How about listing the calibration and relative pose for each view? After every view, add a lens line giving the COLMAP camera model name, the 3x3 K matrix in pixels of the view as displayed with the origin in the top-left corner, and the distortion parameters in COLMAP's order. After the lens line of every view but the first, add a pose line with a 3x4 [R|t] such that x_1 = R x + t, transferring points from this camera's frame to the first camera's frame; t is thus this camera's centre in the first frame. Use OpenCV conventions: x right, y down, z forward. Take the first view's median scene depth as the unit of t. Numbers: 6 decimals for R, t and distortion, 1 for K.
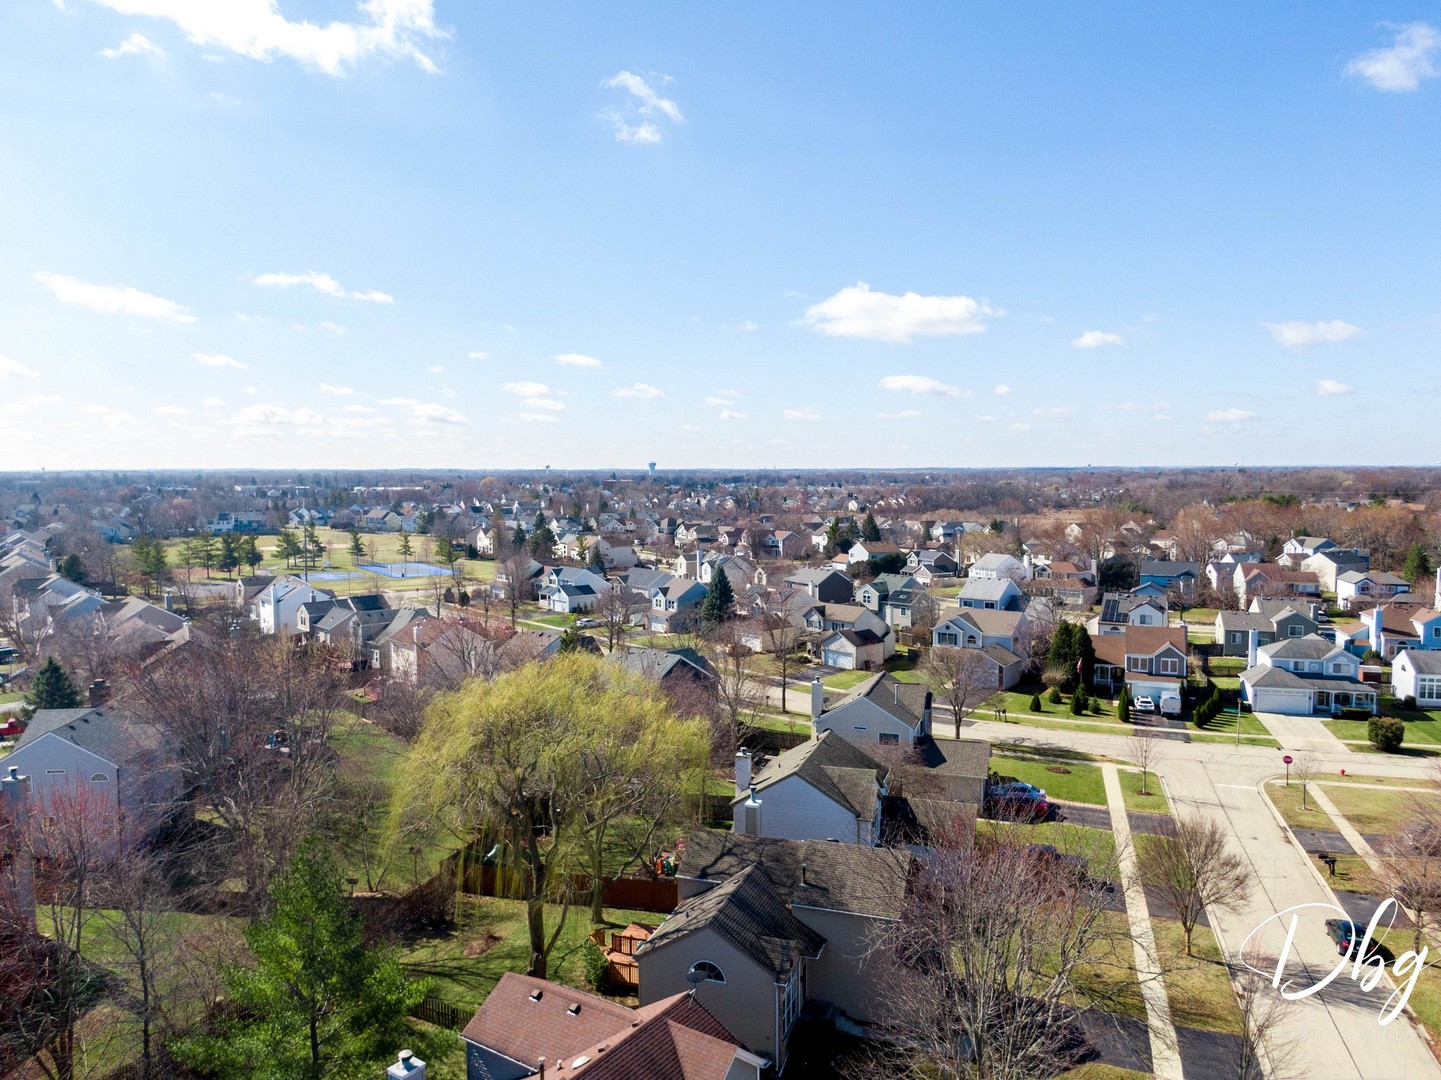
lens RADIAL K [[1038.0, 0, 722.4], [0, 1038.0, 542.5], [0, 0, 1]] dist [0.002265, -0.004777]
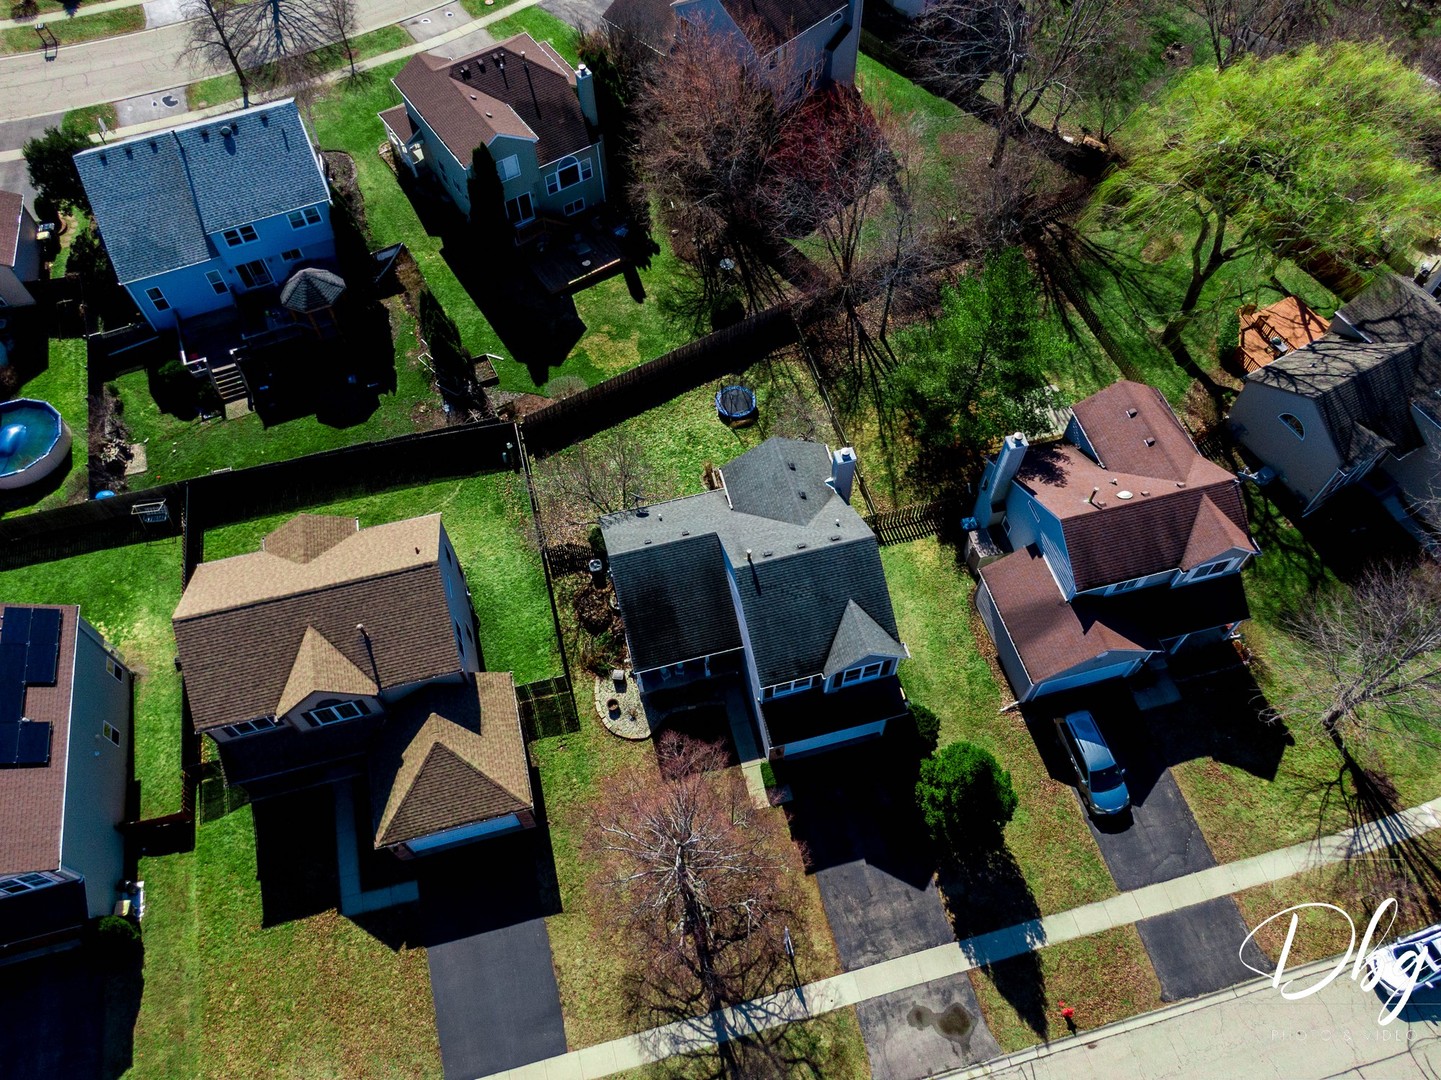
lens RADIAL K [[1038.0, 0, 722.4], [0, 1038.0, 542.5], [0, 0, 1]] dist [0.002265, -0.004777]
pose [[0.745535, 0.564775, -0.353845, -0.004261], [-0.043129, 0.570699, 0.820026, -0.391125], [0.665070, -0.596097, 0.449834, -0.032373]]
